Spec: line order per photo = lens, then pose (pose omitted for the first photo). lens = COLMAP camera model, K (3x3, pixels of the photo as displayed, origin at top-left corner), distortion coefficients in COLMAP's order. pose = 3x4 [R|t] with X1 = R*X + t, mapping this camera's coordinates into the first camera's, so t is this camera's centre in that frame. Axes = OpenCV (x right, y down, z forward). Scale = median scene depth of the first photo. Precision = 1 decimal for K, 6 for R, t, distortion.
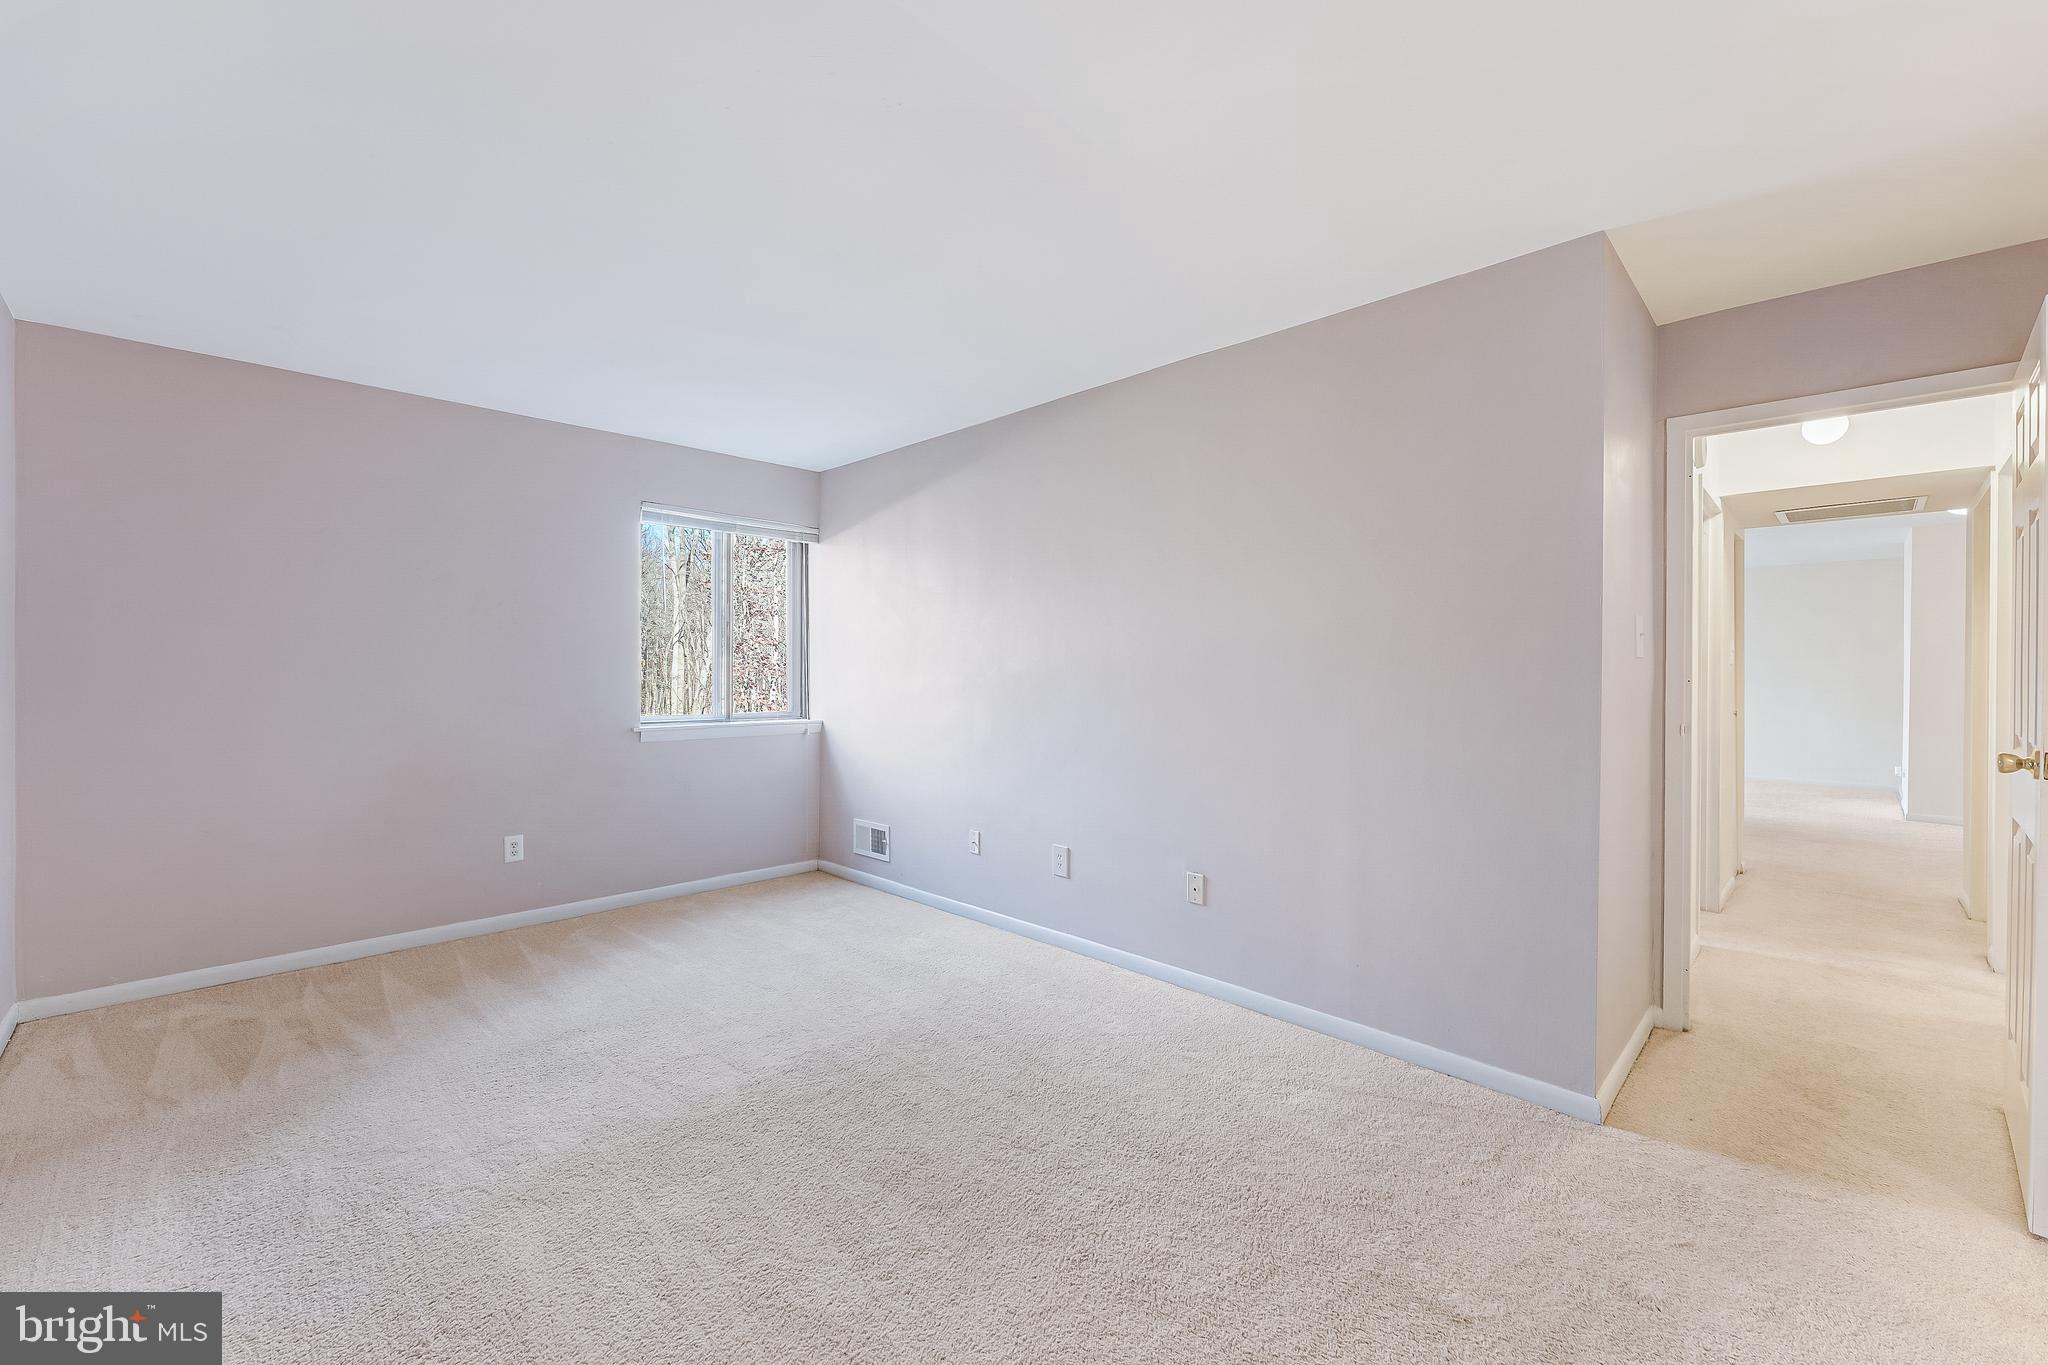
lens RADIAL K [[832.4, 0, 1031.5], [0, 832.4, 666.5], [0, 0, 1]] dist [-0.000370, 0.001221]
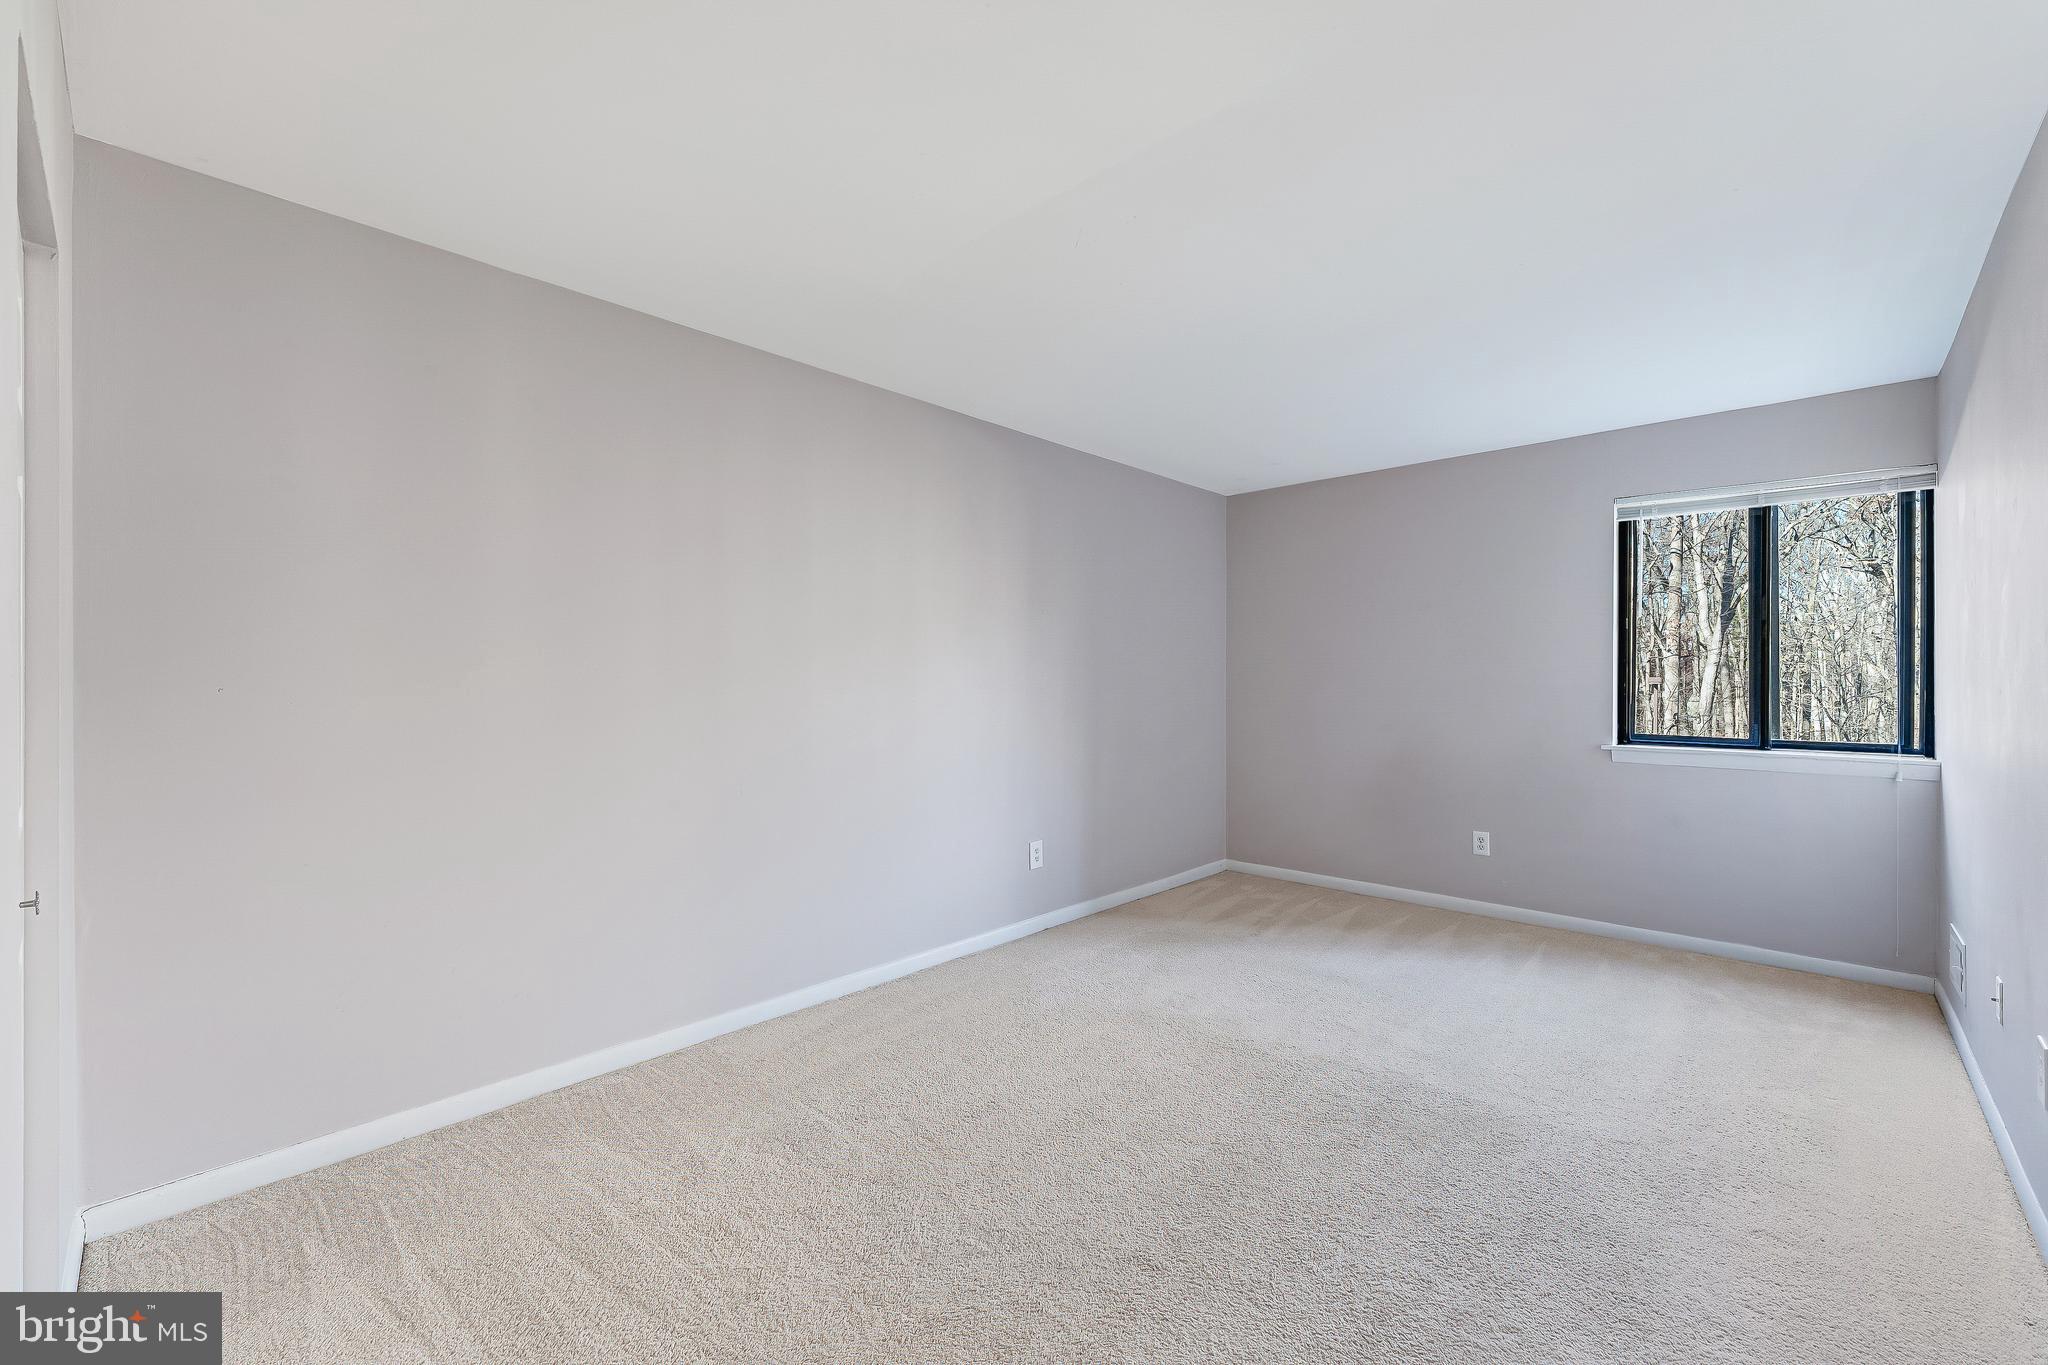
lens RADIAL K [[832.4, 0, 1037.0], [0, 832.4, 685.8], [0, 0, 1]] dist [-0.000370, 0.001221]
pose [[0.038740, 0.006164, -0.999230, 0.493324], [0.001801, 0.999979, 0.006239, -0.000298], [0.999248, -0.002041, 0.038728, 0.381652]]
